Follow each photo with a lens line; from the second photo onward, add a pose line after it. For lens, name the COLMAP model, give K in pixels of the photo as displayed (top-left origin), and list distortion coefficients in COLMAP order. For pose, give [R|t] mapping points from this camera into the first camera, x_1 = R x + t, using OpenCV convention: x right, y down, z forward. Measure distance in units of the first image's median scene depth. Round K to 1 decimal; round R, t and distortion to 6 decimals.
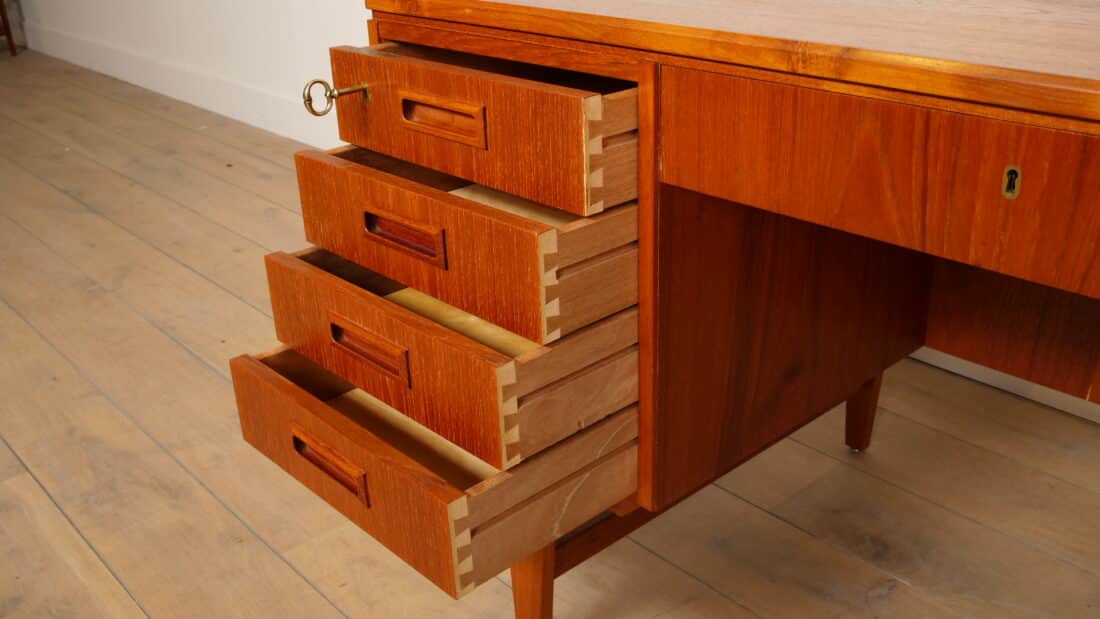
lens RADIAL K [[1052.7, 0, 550.0], [0, 1052.7, 309.5], [0, 0, 1]] dist [-0.015893, -0.002866]
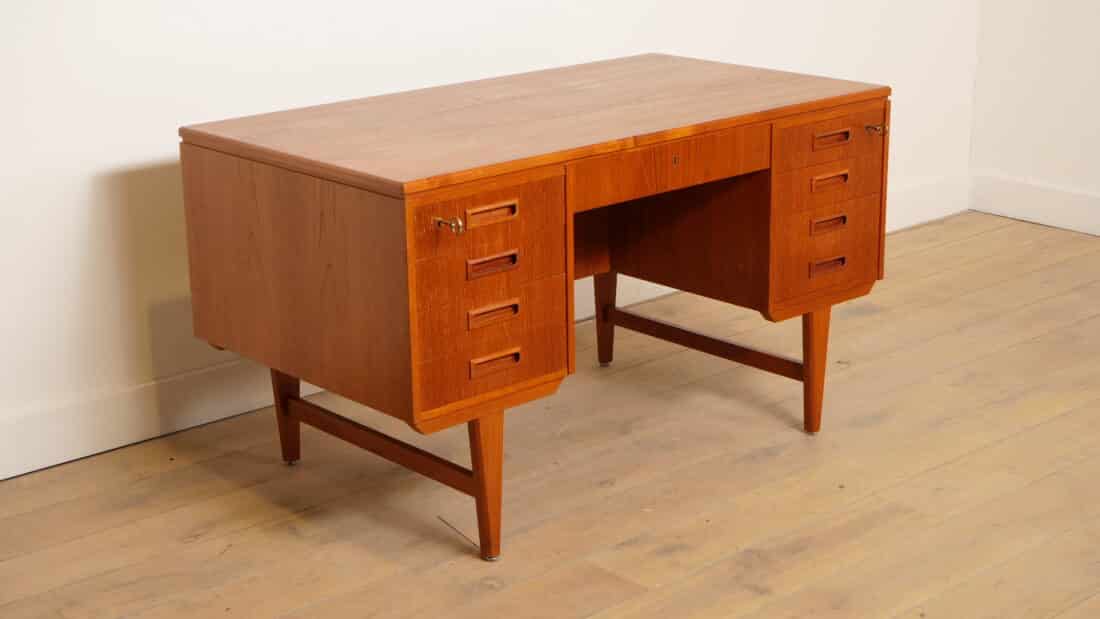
lens RADIAL K [[1797.8, 0, 550.0], [0, 1797.8, 309.5], [0, 0, 1]] dist [0.015125, -0.028327]
pose [[0.003396, -0.257908, 0.966164, -4.004913], [0.419303, 0.877499, 0.232766, -0.929028], [-0.907840, 0.404325, 0.111121, 0.717535]]
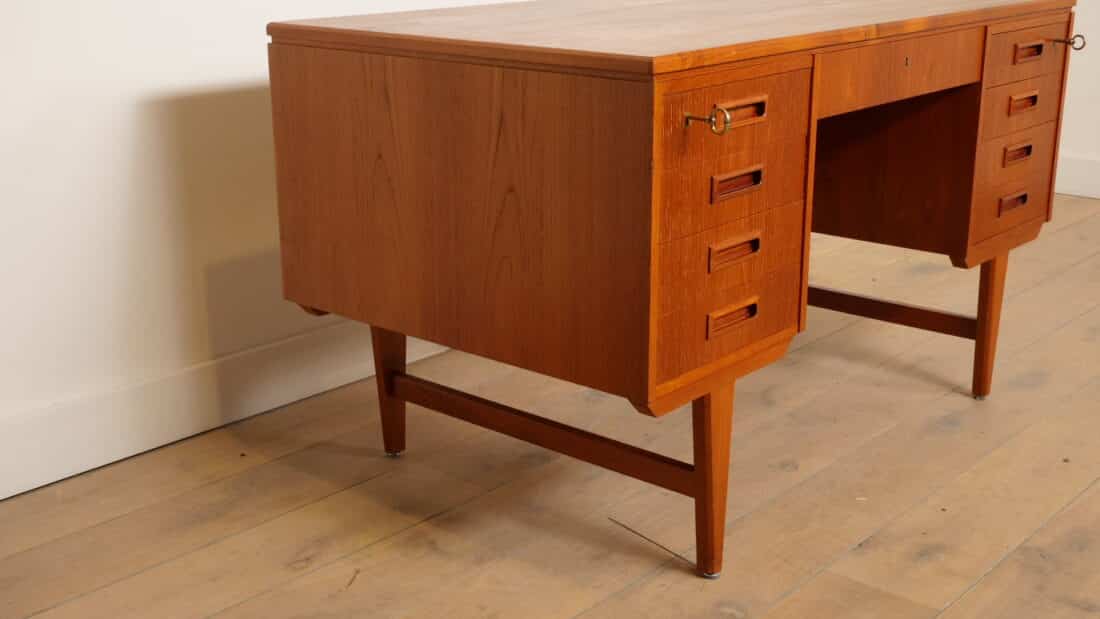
lens RADIAL K [[1355.8, 0, 550.0], [0, 1355.8, 309.5], [0, 0, 1]] dist [0.024457, 0.061035]
pose [[-0.120249, -0.258567, 0.958480, -2.239592], [0.408631, 0.867010, 0.285157, -0.716662], [-0.904744, 0.425954, 0.001401, 1.612657]]
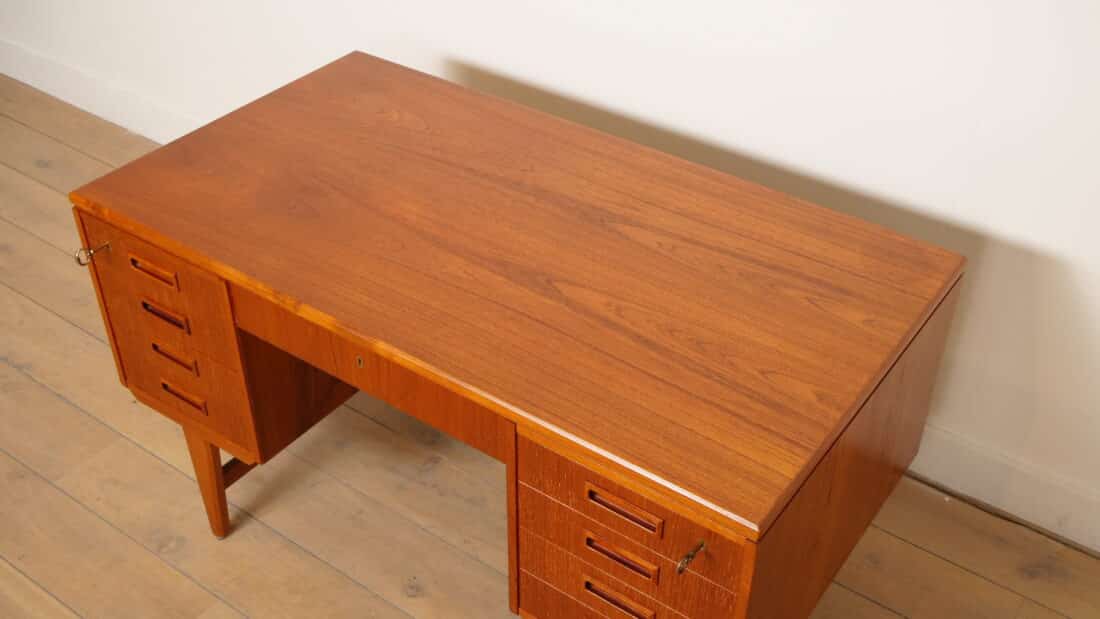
lens RADIAL K [[1184.3, 0, 550.0], [0, 1184.3, 309.5], [0, 0, 1]] dist [0.004177, 0.012641]
pose [[0.976977, -0.095812, 0.190621, 0.276295], [0.052026, 0.973505, 0.222670, -0.674904], [-0.206904, -0.207626, 0.956076, -1.421648]]
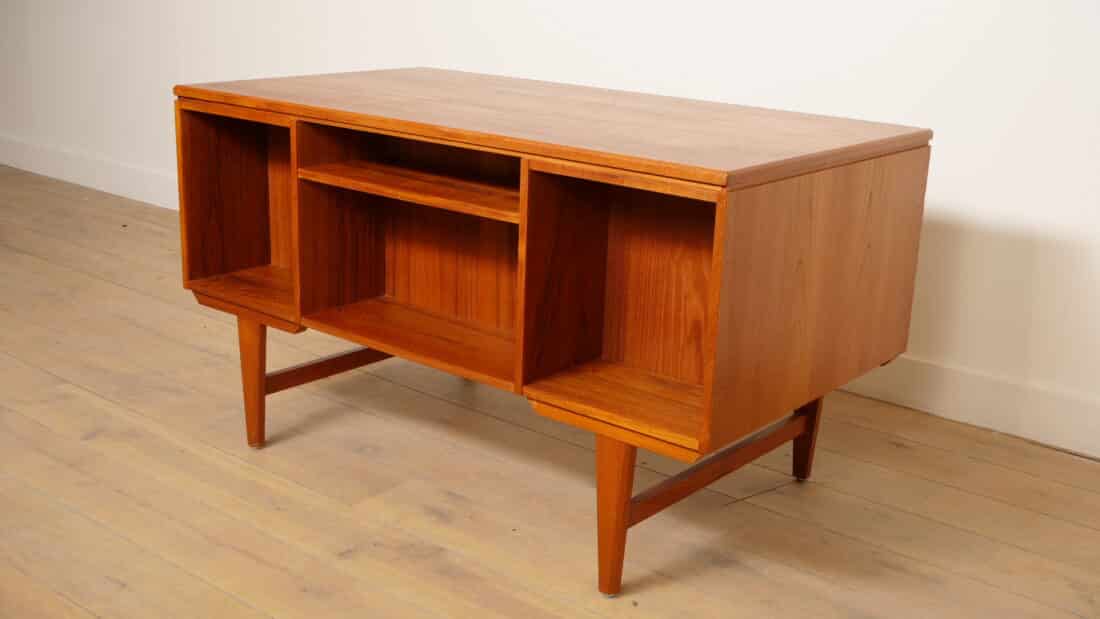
lens RADIAL K [[1282.4, 0, 550.0], [0, 1282.4, 309.5], [0, 0, 1]] dist [-0.023326, -0.010410]
pose [[0.989107, 0.024531, 0.145138, 0.255905], [-0.003578, 0.989730, -0.142903, 0.649000], [-0.147153, 0.140827, 0.979037, -2.017869]]
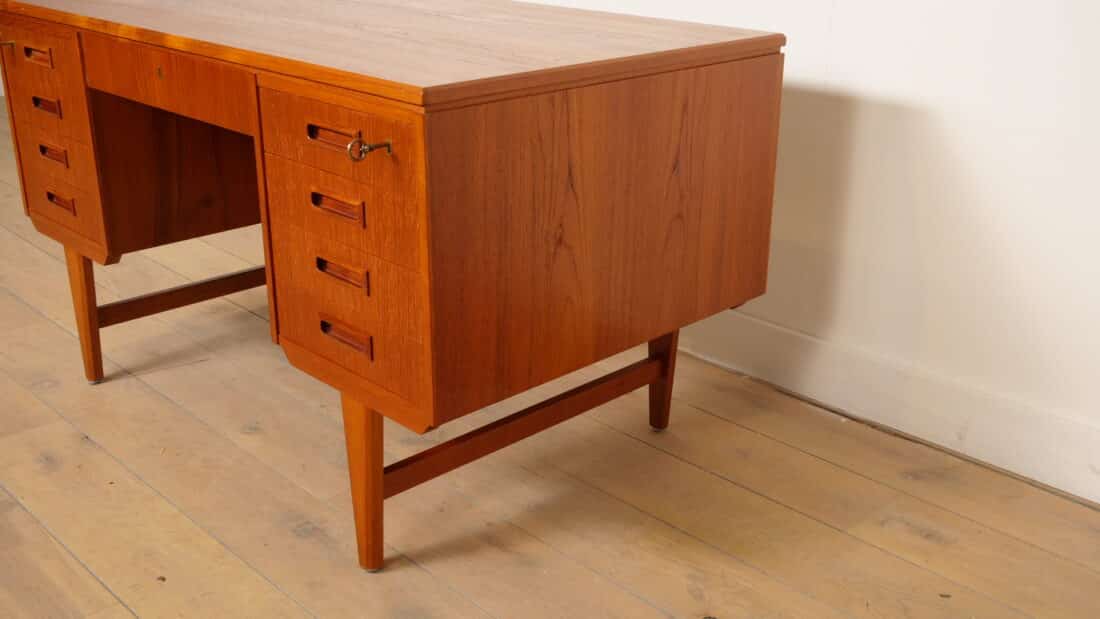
lens RADIAL K [[1132.9, 0, 550.0], [0, 1132.9, 309.5], [0, 0, 1]] dist [-0.004707, 0.012156]
pose [[0.998614, 0.023070, 0.047313, 1.016344], [-0.020528, 0.998355, -0.053529, 0.474073], [-0.048470, 0.052484, 0.997445, -1.459298]]
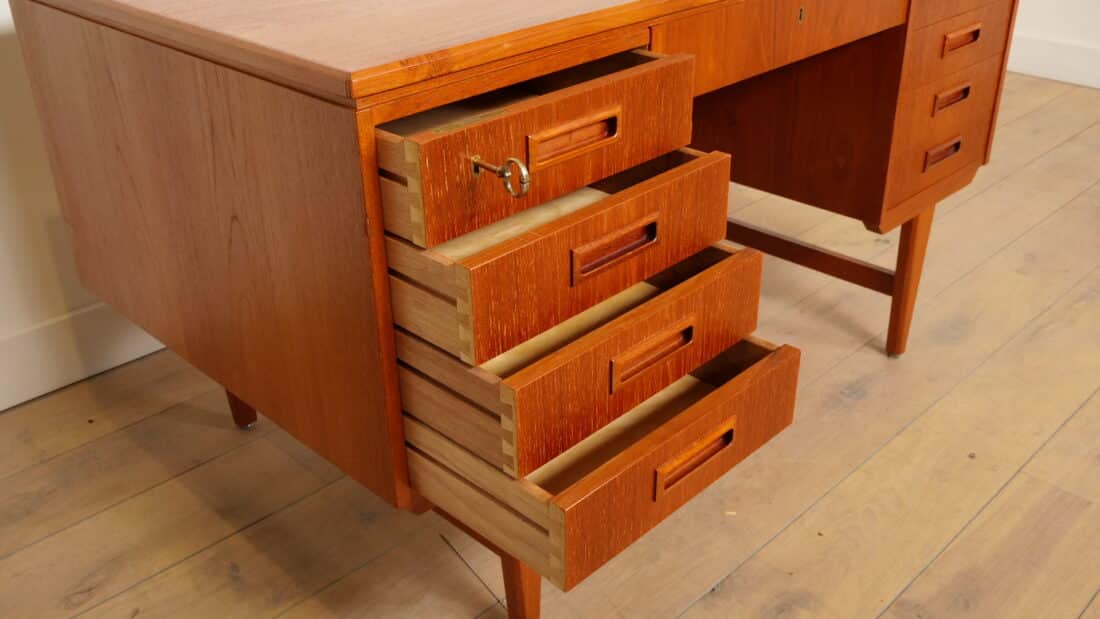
lens RADIAL K [[1052.7, 0, 550.0], [0, 1052.7, 309.5], [0, 0, 1]] dist [-0.015893, -0.002866]
pose [[-0.051693, -0.442350, 0.895352, -1.289385], [0.419070, 0.804186, 0.421504, -0.574823], [-0.906481, 0.397004, 0.143804, 1.079583]]
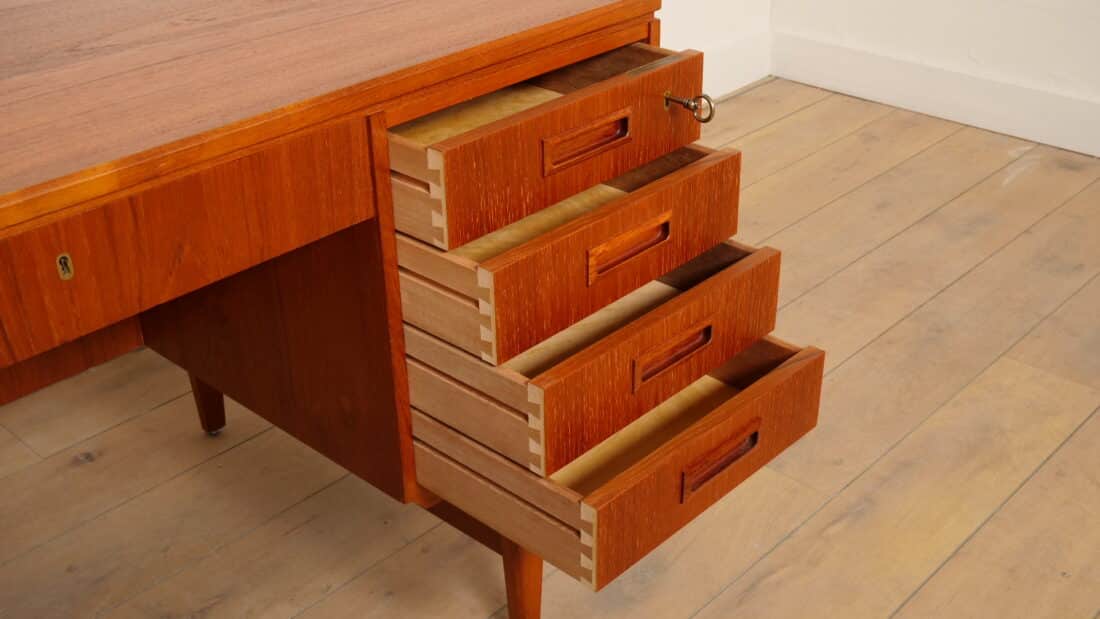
lens RADIAL K [[1245.8, 0, 550.0], [0, 1245.8, 309.5], [0, 0, 1]] dist [0.018726, 0.019012]
pose [[-0.083181, -0.448869, 0.889718, -0.700237], [0.423663, 0.792181, 0.439270, -0.370767], [-0.901992, 0.413480, 0.124275, 0.270483]]
